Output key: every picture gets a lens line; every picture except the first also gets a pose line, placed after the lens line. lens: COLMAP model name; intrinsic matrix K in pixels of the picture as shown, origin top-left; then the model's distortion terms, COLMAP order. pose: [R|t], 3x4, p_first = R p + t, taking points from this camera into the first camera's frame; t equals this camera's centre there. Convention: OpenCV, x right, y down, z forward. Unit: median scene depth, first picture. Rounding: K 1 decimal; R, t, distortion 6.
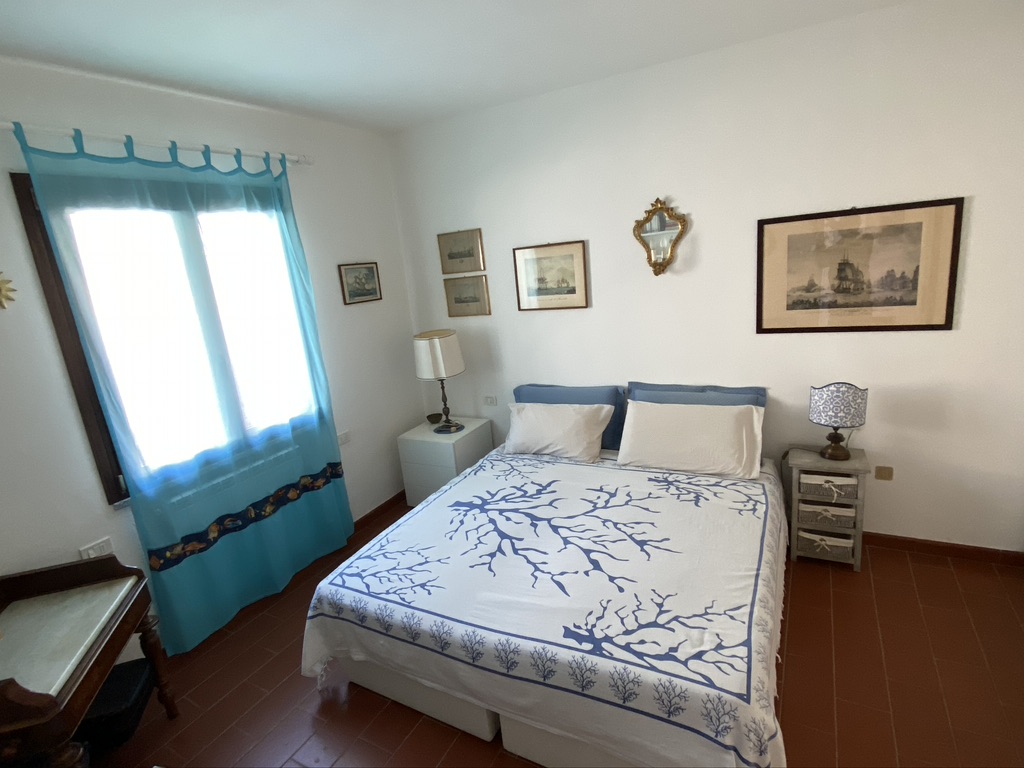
lens RADIAL K [[520.8, 0, 514.6], [0, 520.8, 385.9], [0, 0, 1]] dist [0.055869, -0.060244]
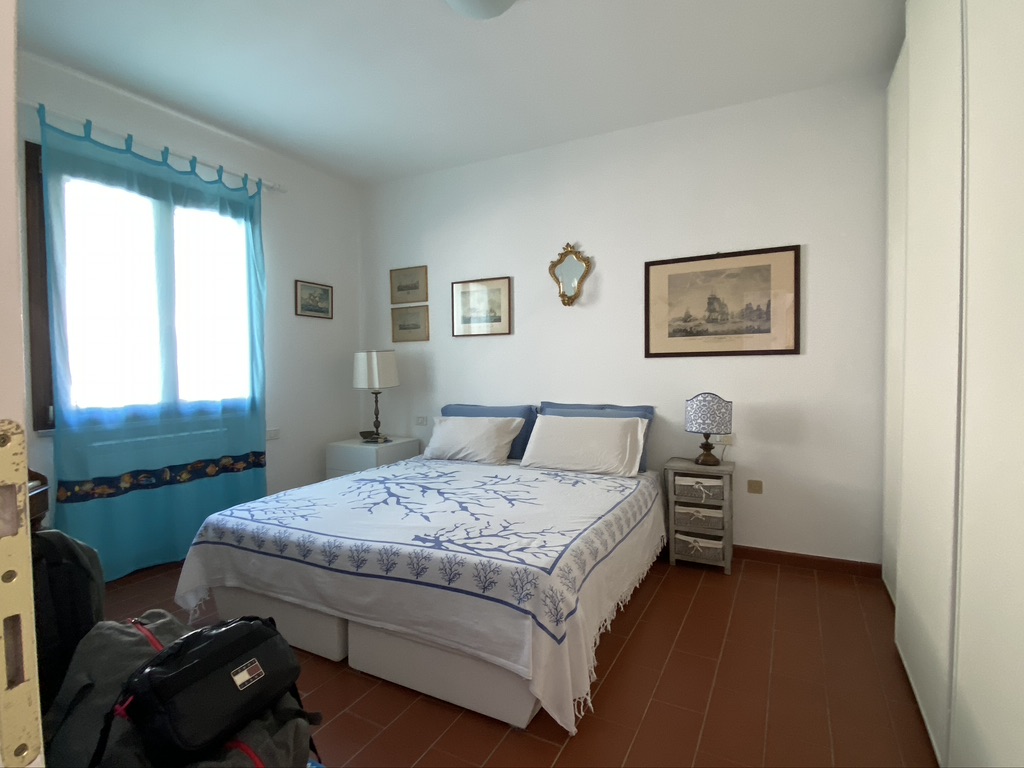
lens RADIAL K [[522.0, 0, 508.7], [0, 522.0, 383.9], [0, 0, 1]] dist [0.071368, -0.068290]
pose [[0.995996, 0.088801, 0.010265, 0.168758], [-0.084563, 0.973188, -0.213905, 0.247582], [-0.028984, 0.212180, 0.976801, -0.109410]]
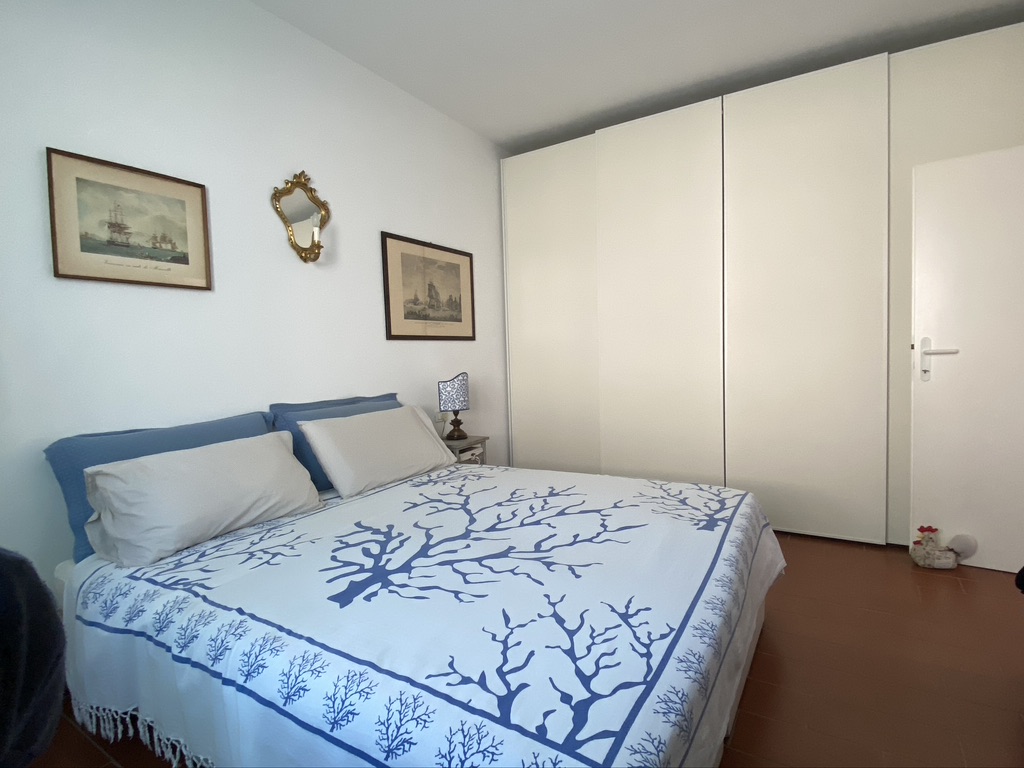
lens RADIAL K [[519.1, 0, 509.0], [0, 519.1, 387.1], [0, 0, 1]] dist [0.081844, -0.091186]
pose [[0.062509, 0.037751, 0.997330, -0.585895], [0.269833, 0.961431, -0.053304, 0.117210], [-0.960876, 0.272444, 0.049911, 0.813533]]
